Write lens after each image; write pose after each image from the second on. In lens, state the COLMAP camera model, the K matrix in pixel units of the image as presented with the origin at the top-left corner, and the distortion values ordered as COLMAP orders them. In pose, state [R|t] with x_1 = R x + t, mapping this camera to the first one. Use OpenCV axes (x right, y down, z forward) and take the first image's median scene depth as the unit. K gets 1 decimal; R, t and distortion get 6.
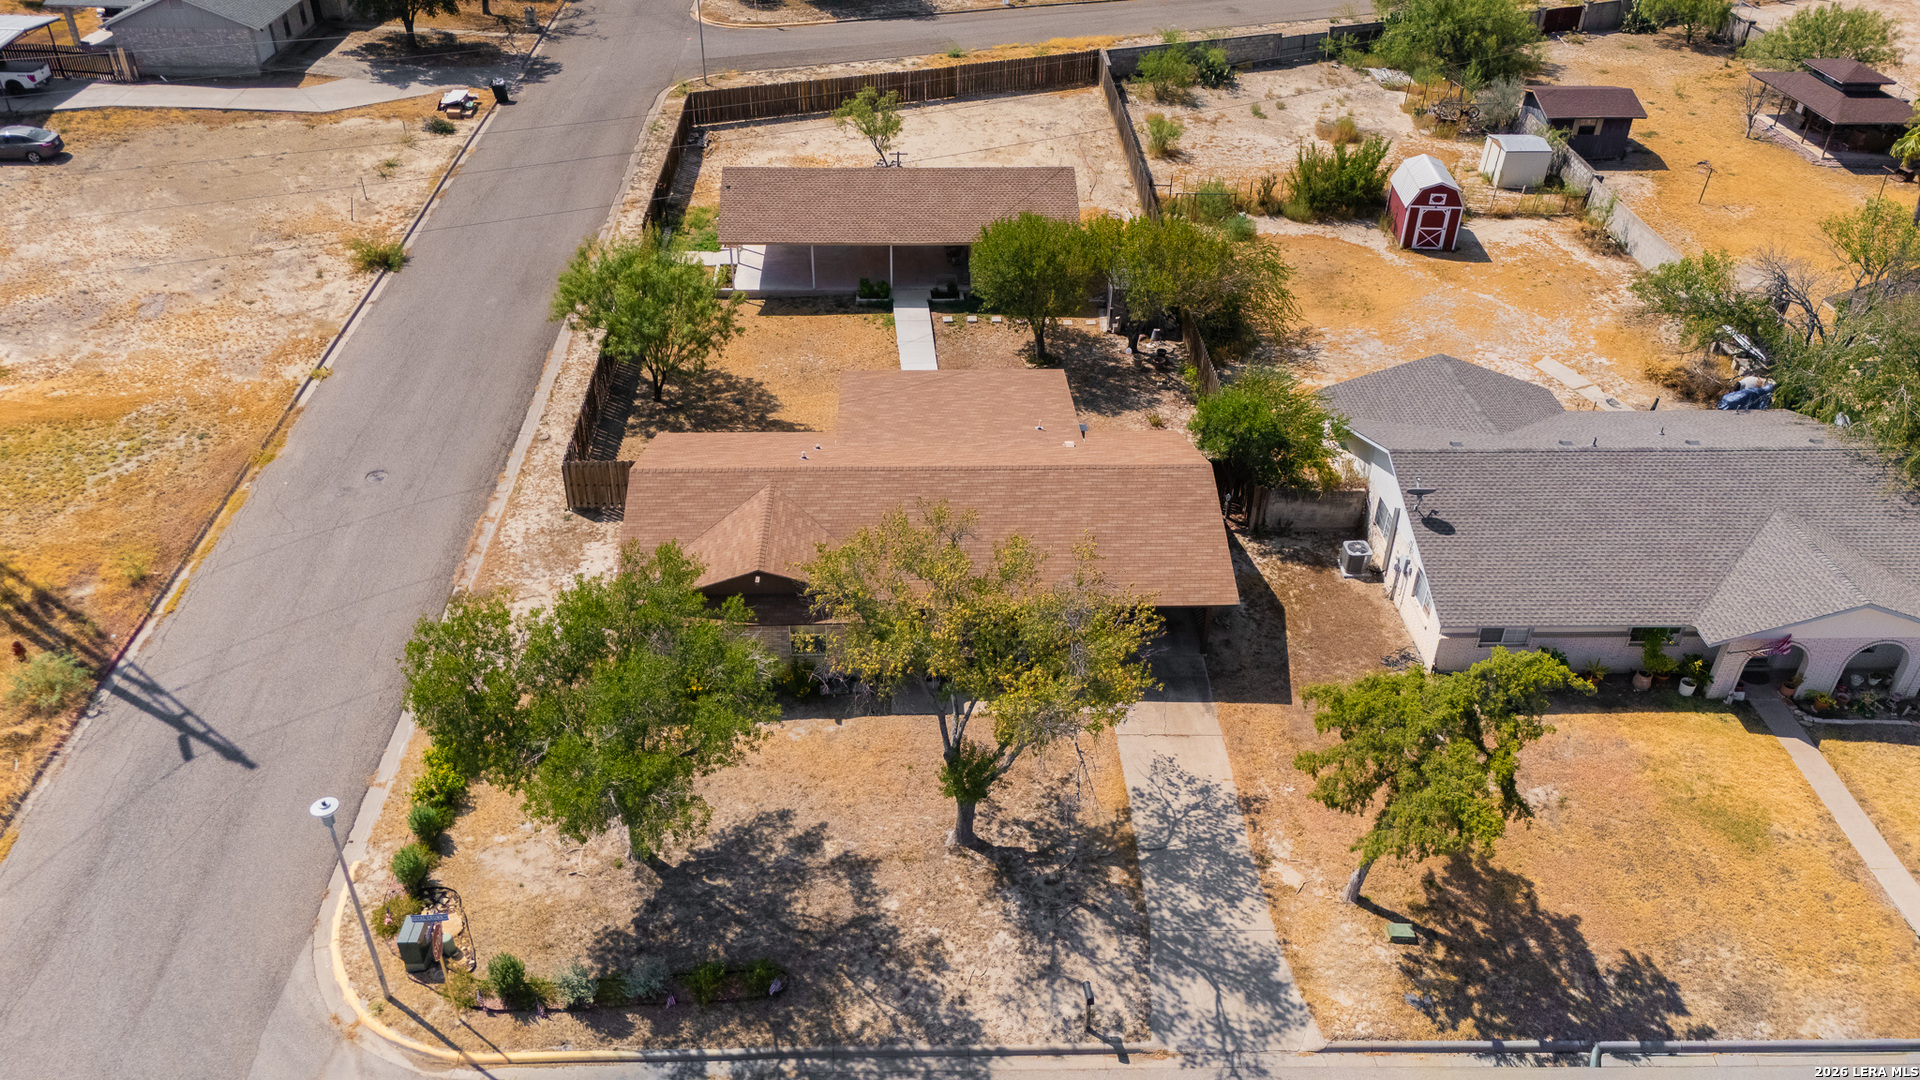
lens RADIAL K [[1386.3, 0, 960.0], [0, 1386.3, 540.0], [0, 0, 1]] dist [0.053454, -0.004508]
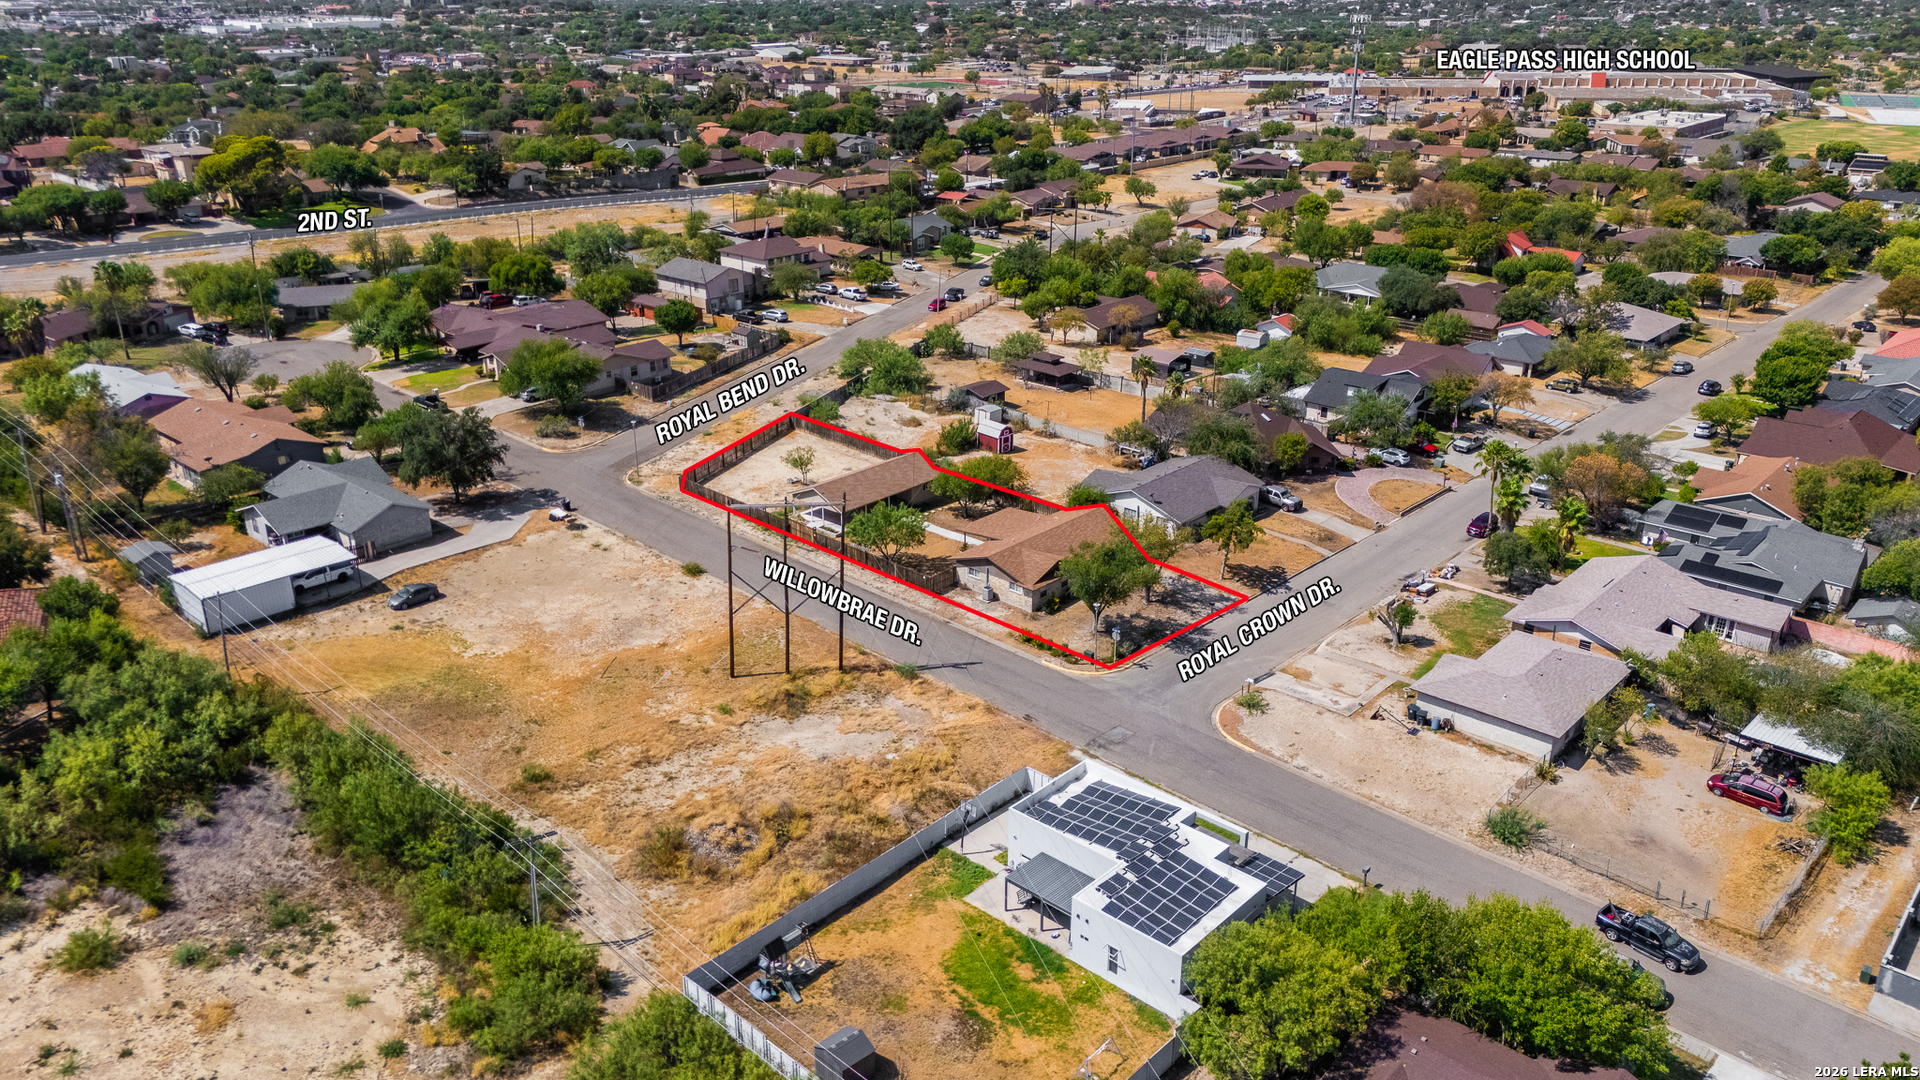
lens RADIAL K [[1386.3, 0, 960.0], [0, 1386.3, 540.0], [0, 0, 1]] dist [0.053454, -0.004508]
pose [[0.694509, -0.277384, 0.663864, -1.210858], [0.415475, 0.907922, -0.055295, 0.031983], [-0.587399, 0.314222, 0.745807, -0.642260]]
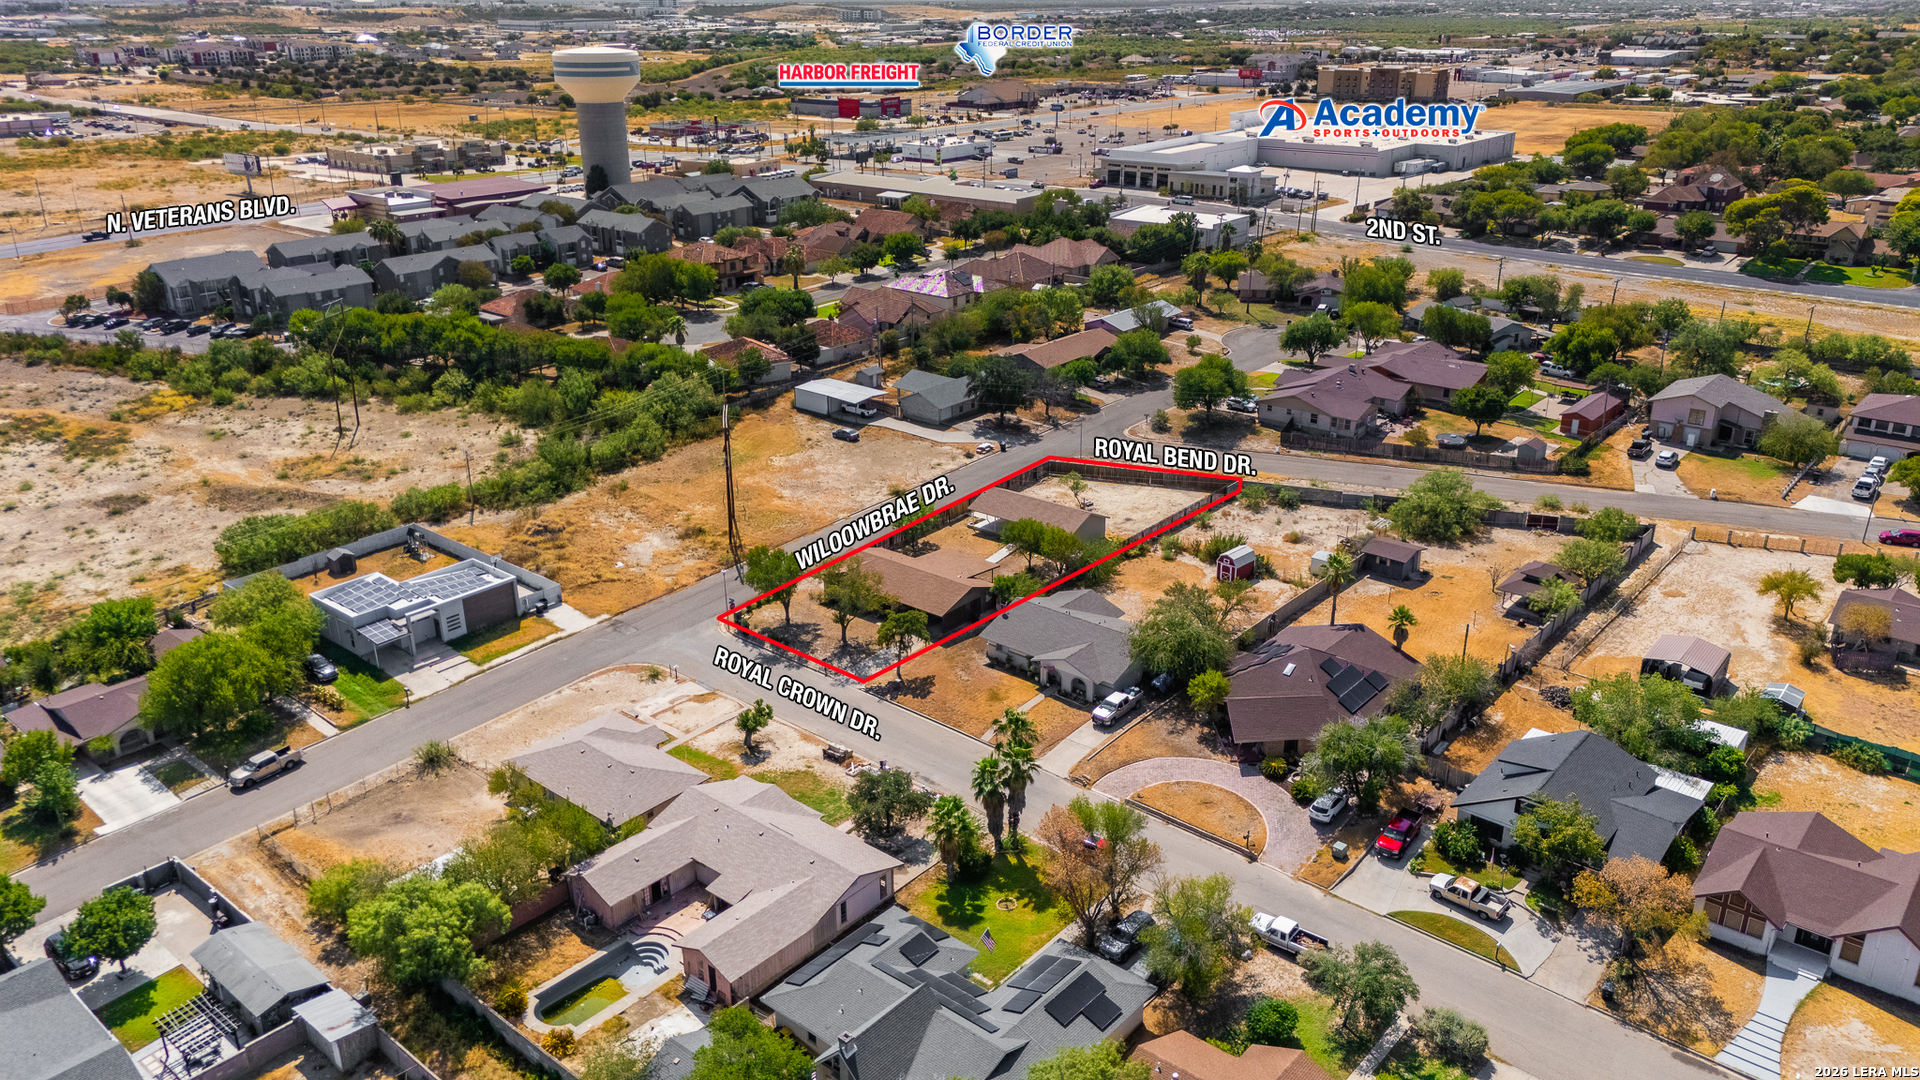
lens RADIAL K [[1386.3, 0, 960.0], [0, 1386.3, 540.0], [0, 0, 1]] dist [0.053454, -0.004508]
pose [[0.741964, 0.229725, -0.629854, 1.227267], [-0.364818, 0.926540, -0.091818, 0.088357], [0.562493, 0.297908, 0.771267, -0.905419]]
